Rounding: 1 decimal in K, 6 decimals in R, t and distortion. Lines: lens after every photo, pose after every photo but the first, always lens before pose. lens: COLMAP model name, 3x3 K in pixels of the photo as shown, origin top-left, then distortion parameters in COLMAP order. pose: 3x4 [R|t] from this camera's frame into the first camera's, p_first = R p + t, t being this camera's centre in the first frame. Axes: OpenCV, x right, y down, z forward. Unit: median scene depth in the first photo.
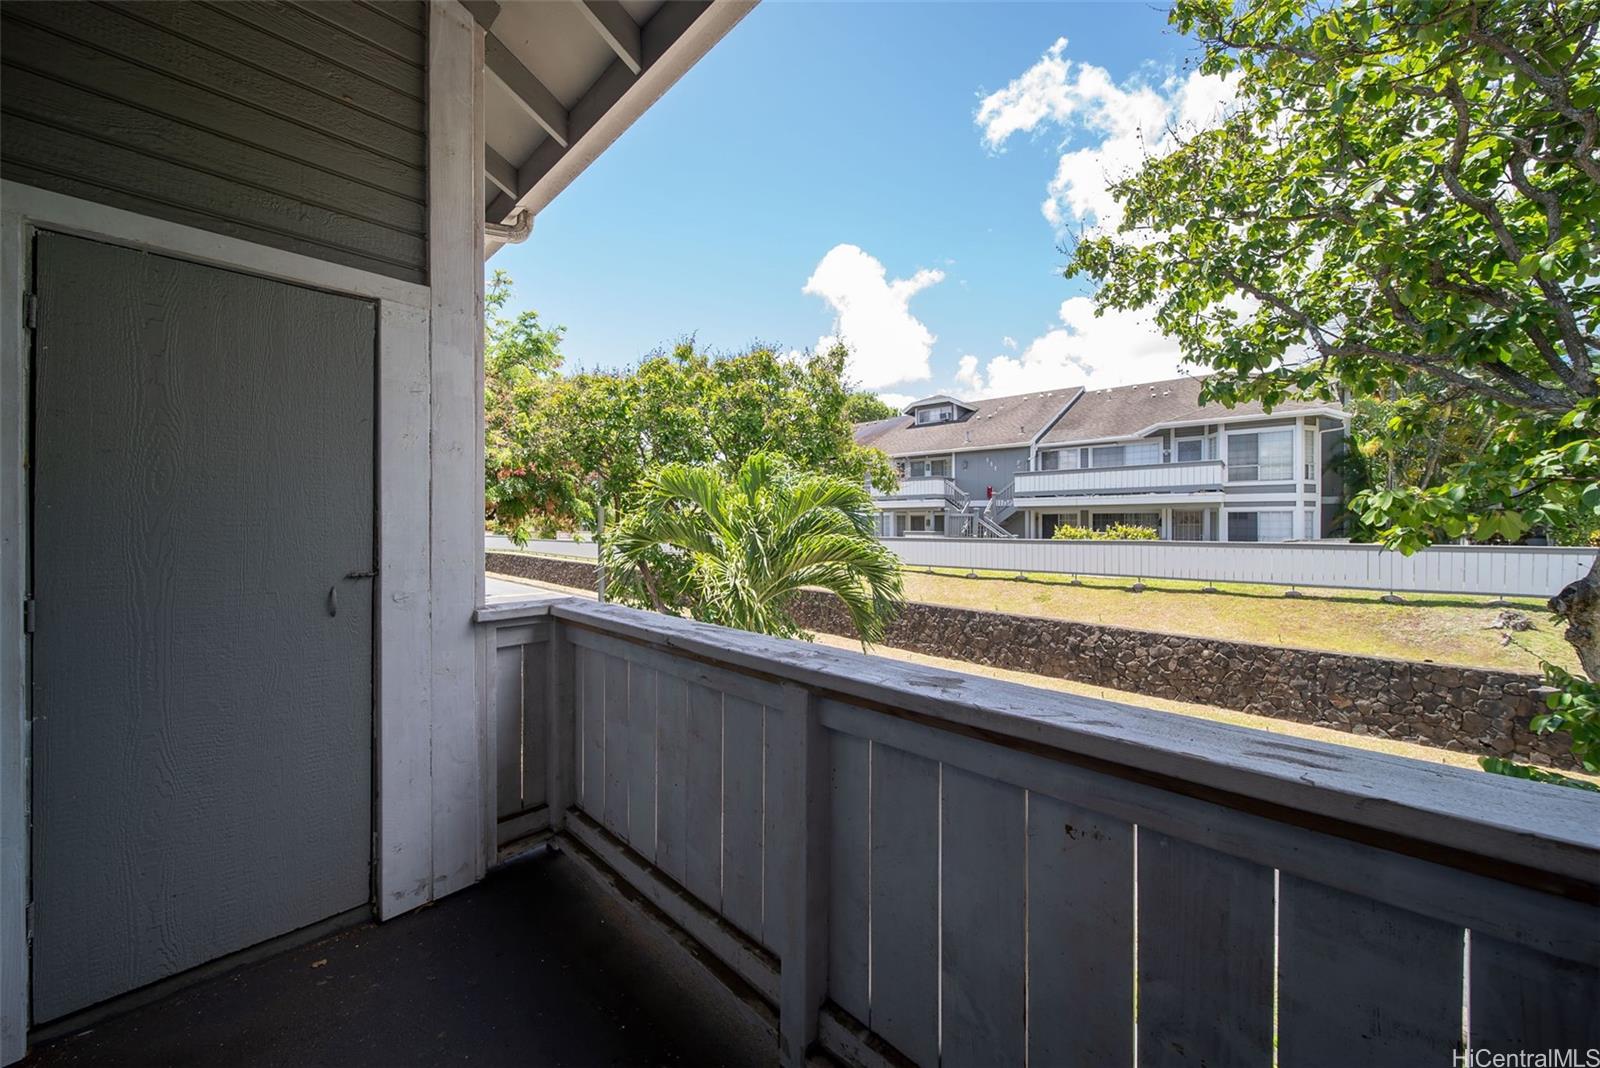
lens RADIAL K [[567.7, 0, 797.1], [0, 567.7, 529.3], [0, 0, 1]] dist [-0.000472, -0.001115]
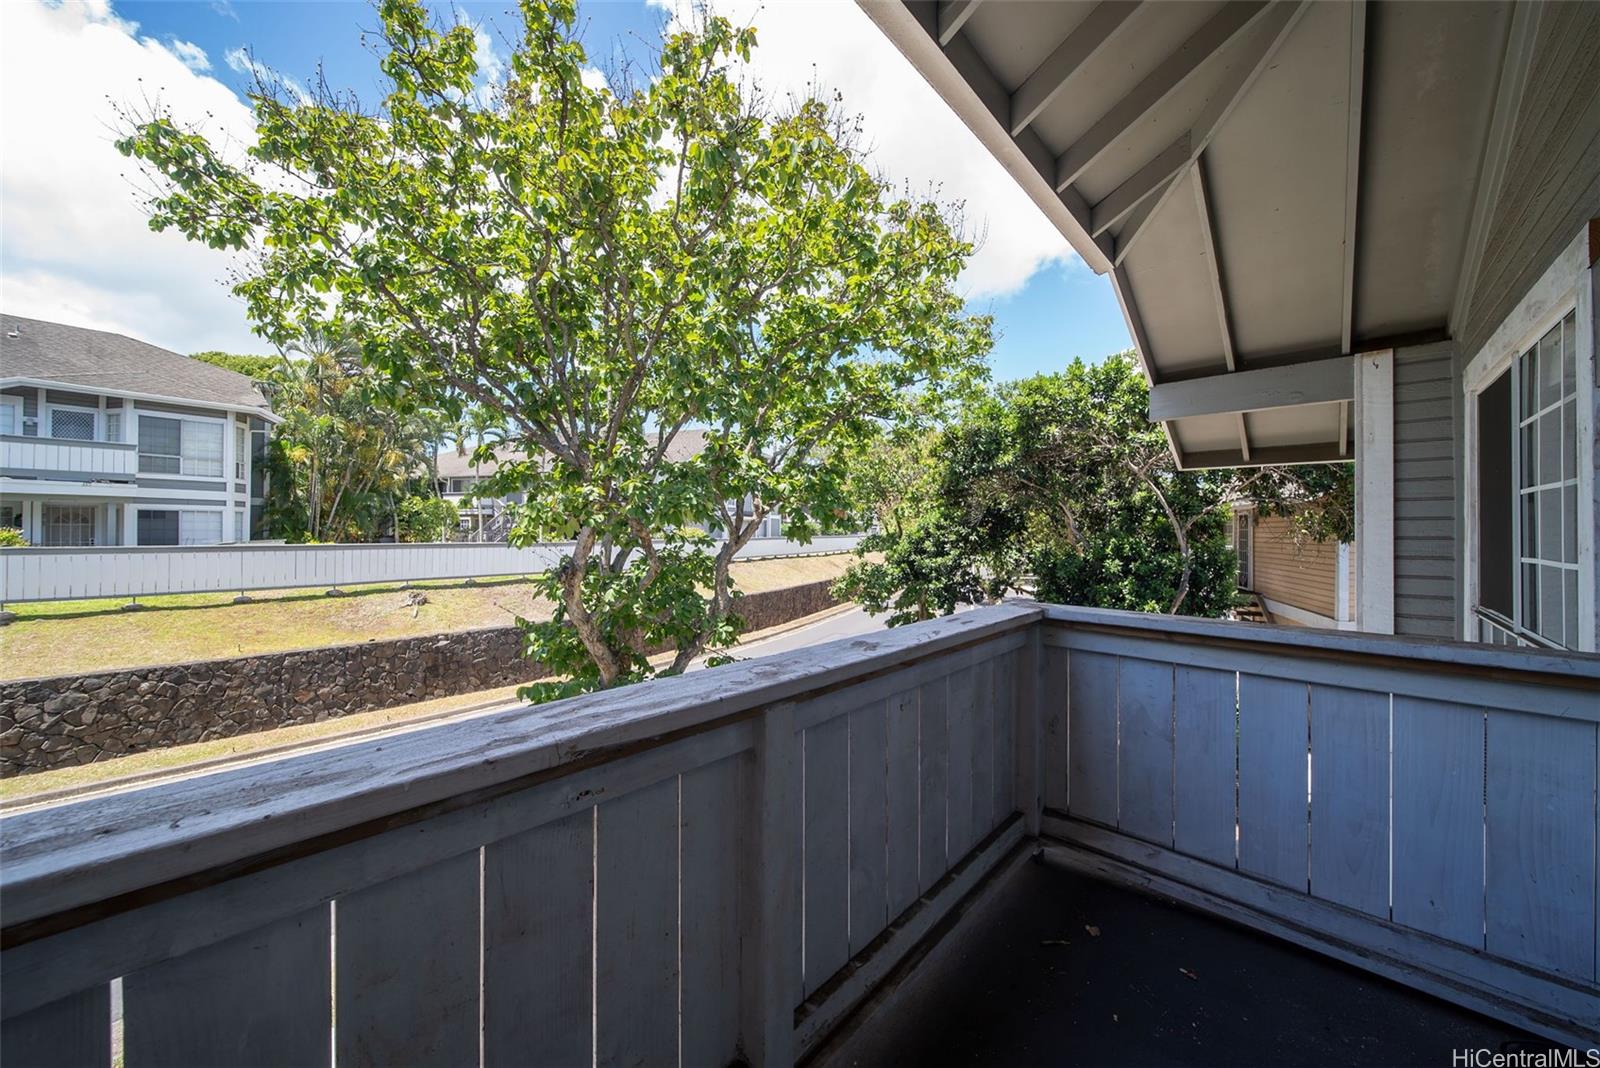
lens RADIAL K [[567.7, 0, 797.2], [0, 567.7, 529.9], [0, 0, 1]] dist [-0.000472, -0.001115]
pose [[-0.013823, 0.001646, 0.999903, -0.080088], [0.000726, 0.999998, -0.001636, 0.000581], [-0.999904, 0.000704, -0.013824, 0.089244]]
